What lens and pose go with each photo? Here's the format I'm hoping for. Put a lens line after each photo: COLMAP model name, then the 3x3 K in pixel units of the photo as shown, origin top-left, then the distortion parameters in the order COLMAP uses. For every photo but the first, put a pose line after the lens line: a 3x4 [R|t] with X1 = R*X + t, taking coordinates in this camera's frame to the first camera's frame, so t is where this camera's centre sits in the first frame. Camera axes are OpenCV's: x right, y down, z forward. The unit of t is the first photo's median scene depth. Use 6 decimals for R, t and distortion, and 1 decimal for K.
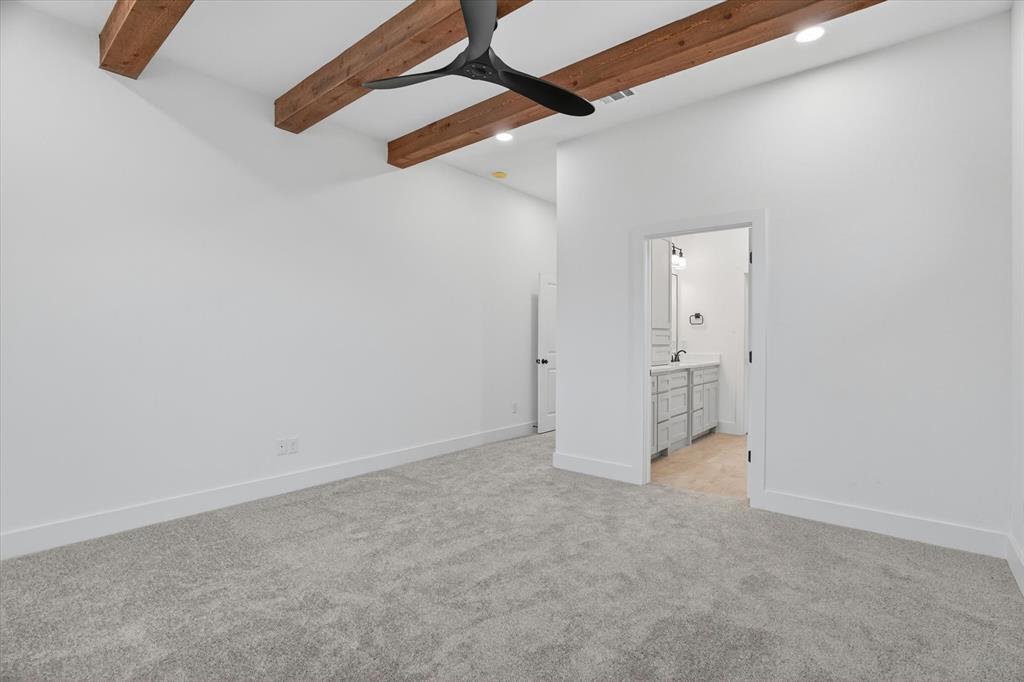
lens RADIAL K [[484.5, 0, 508.1], [0, 484.5, 343.5], [0, 0, 1]] dist [-0.042488, 0.007218]
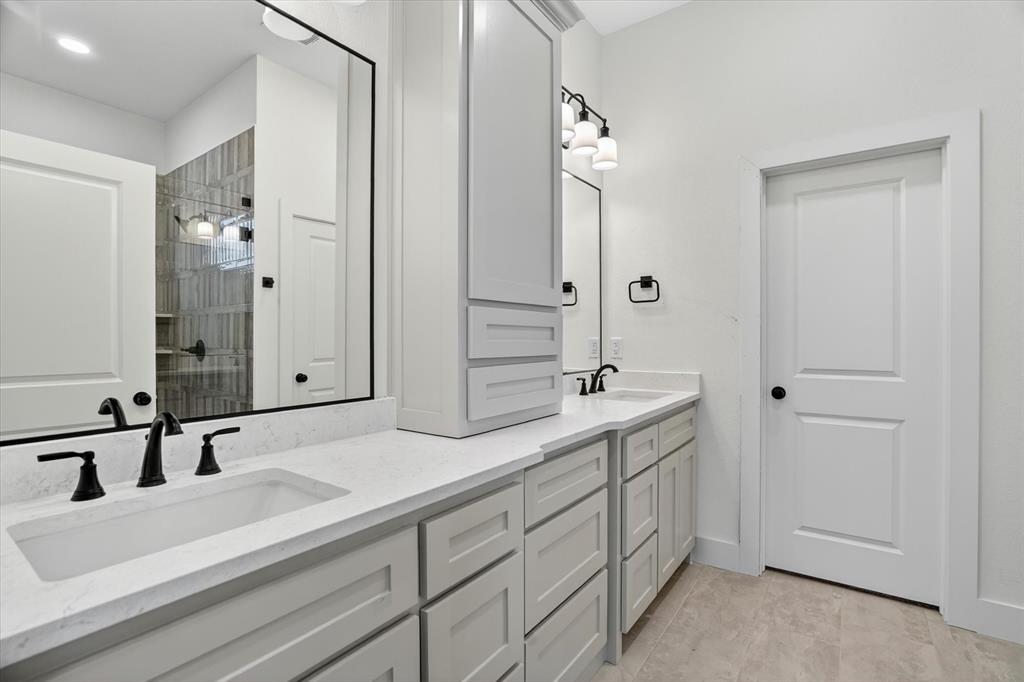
lens RADIAL K [[484.5, 0, 515.5], [0, 484.5, 338.6], [0, 0, 1]] dist [-0.042488, 0.007218]
pose [[0.996787, -0.008157, 0.079683, 0.259361], [0.008265, 0.999965, -0.001034, -0.008318], [-0.079672, 0.001689, 0.996820, 0.620762]]
